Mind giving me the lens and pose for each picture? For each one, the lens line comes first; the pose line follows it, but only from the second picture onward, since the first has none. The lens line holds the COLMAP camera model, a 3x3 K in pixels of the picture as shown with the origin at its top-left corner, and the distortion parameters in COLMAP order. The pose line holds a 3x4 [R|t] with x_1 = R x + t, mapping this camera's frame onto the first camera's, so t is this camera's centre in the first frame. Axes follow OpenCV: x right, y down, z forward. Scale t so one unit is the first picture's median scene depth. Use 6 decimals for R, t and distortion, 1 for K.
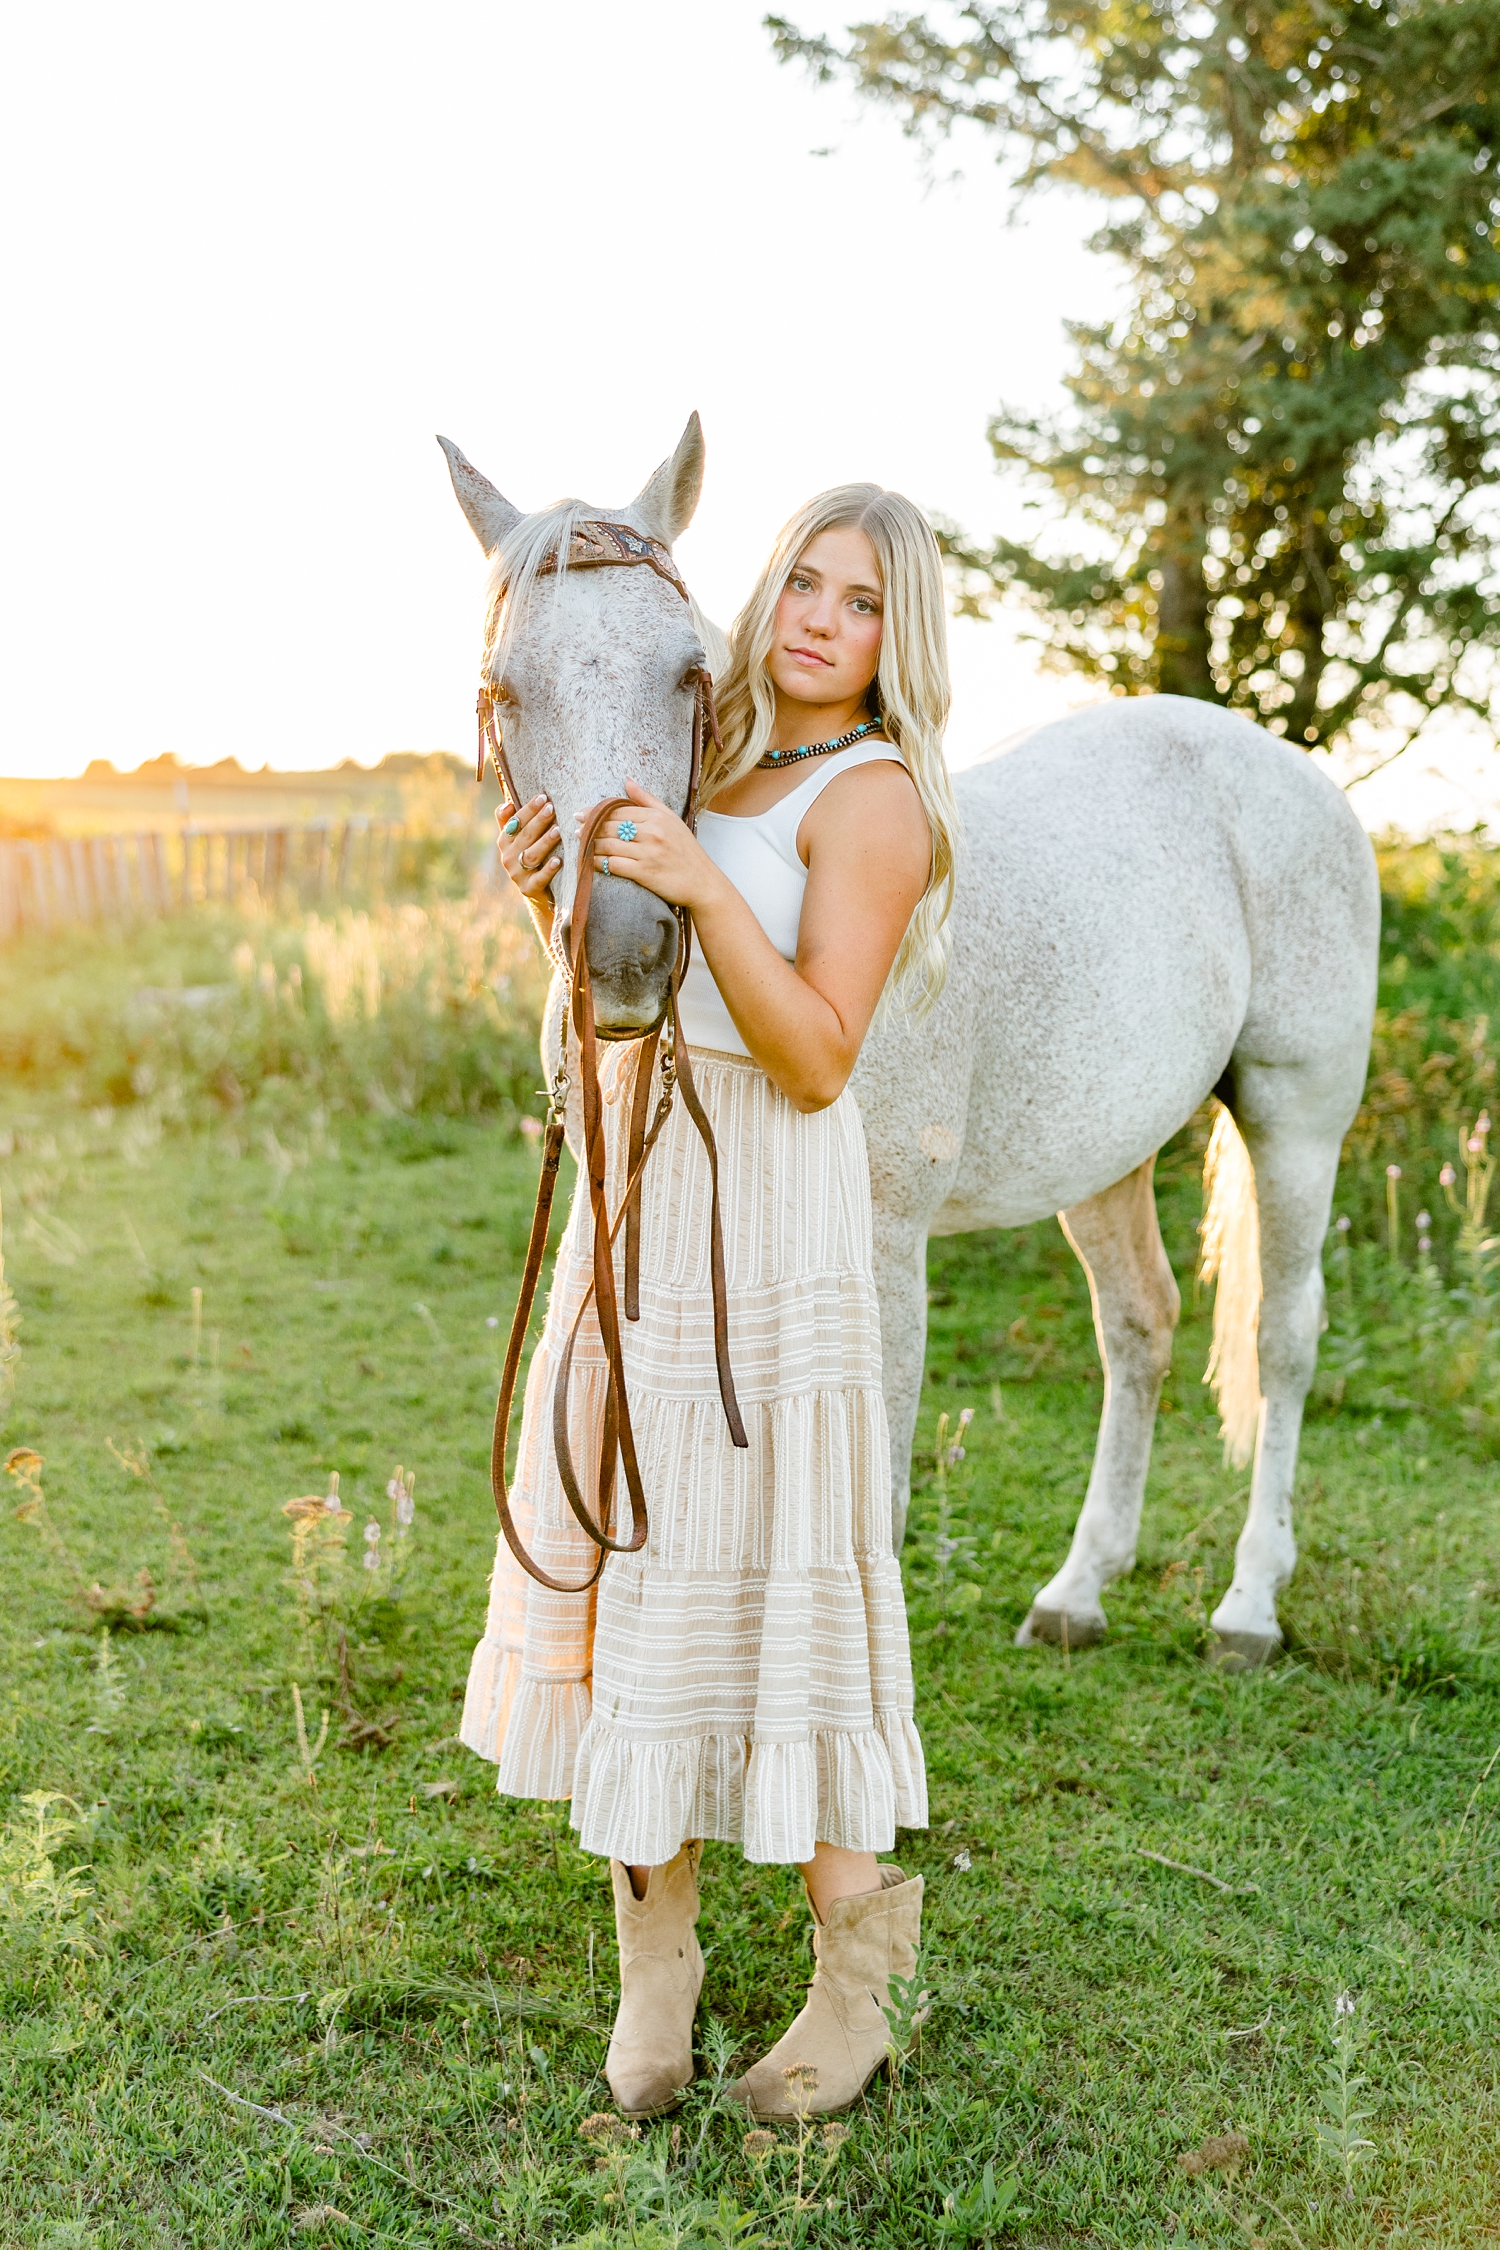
lens RADIAL K [[3103.2, 0, 750.0], [0, 3103.2, 1125.0], [0, 0, 1]] dist [0.024503, -0.041348]
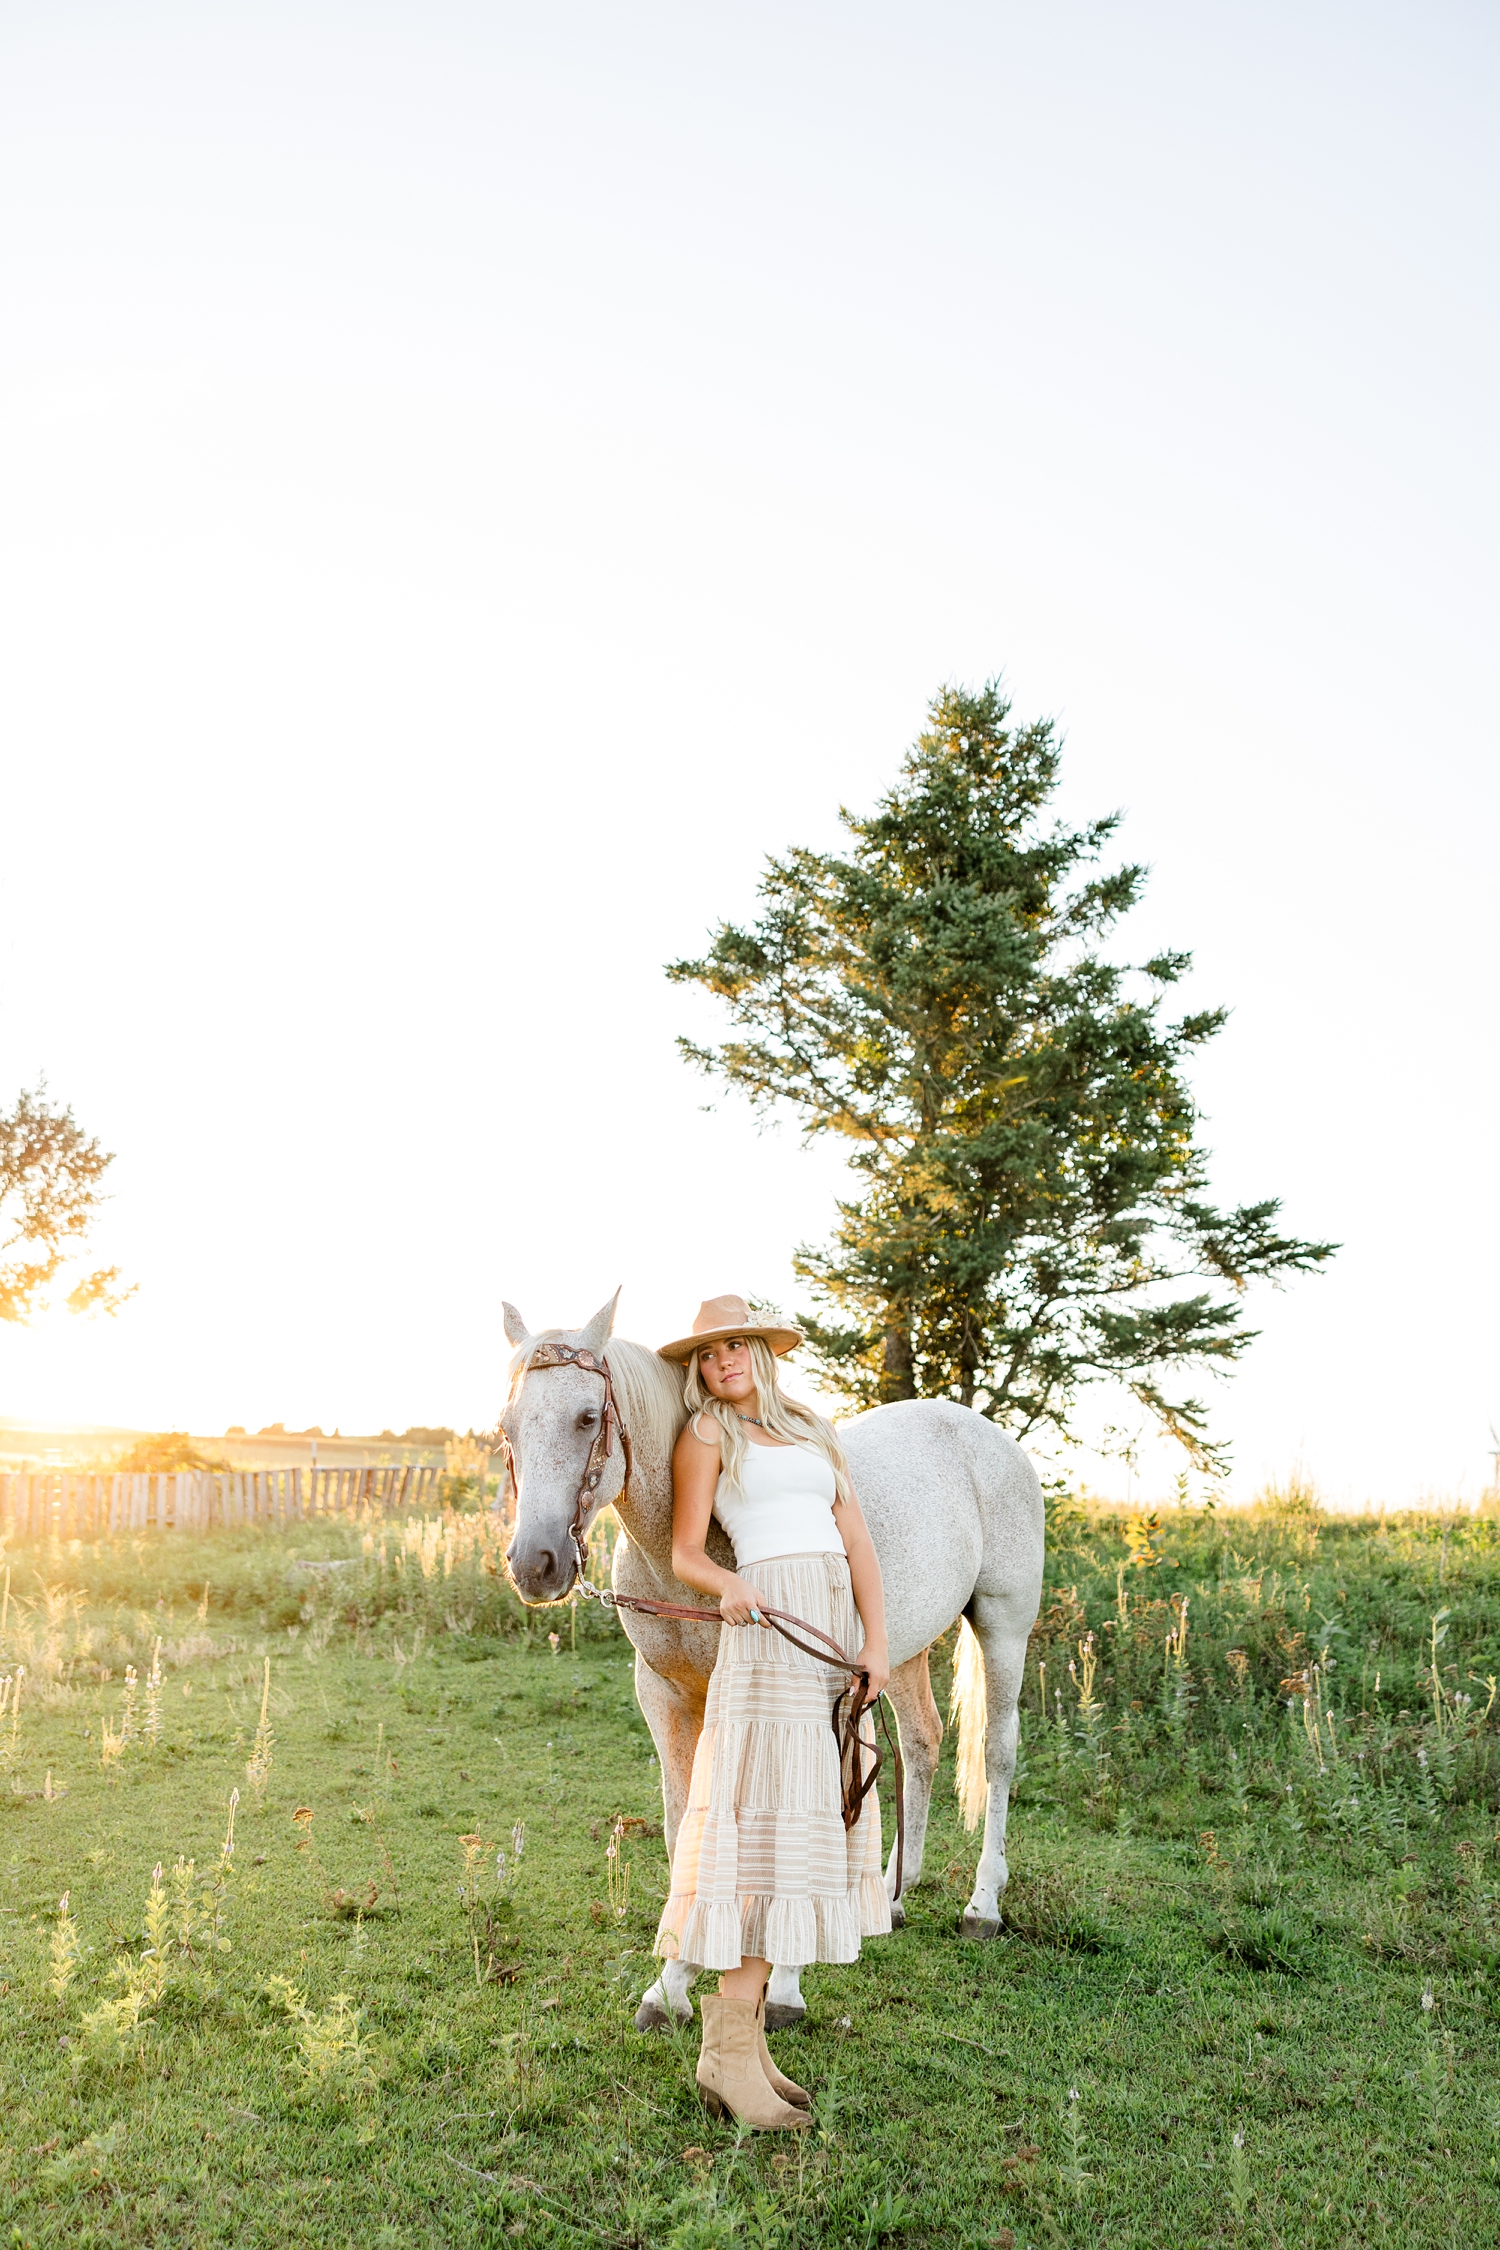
lens RADIAL K [[2094.1, 0, 750.0], [0, 2094.1, 1125.0], [0, 0, 1]] dist [0.005631, -0.001002]
pose [[0.990809, 0.046026, 0.127196, -0.118413], [-0.009310, 0.961306, -0.275327, 0.044526], [-0.134947, 0.271612, 0.952899, -0.209752]]
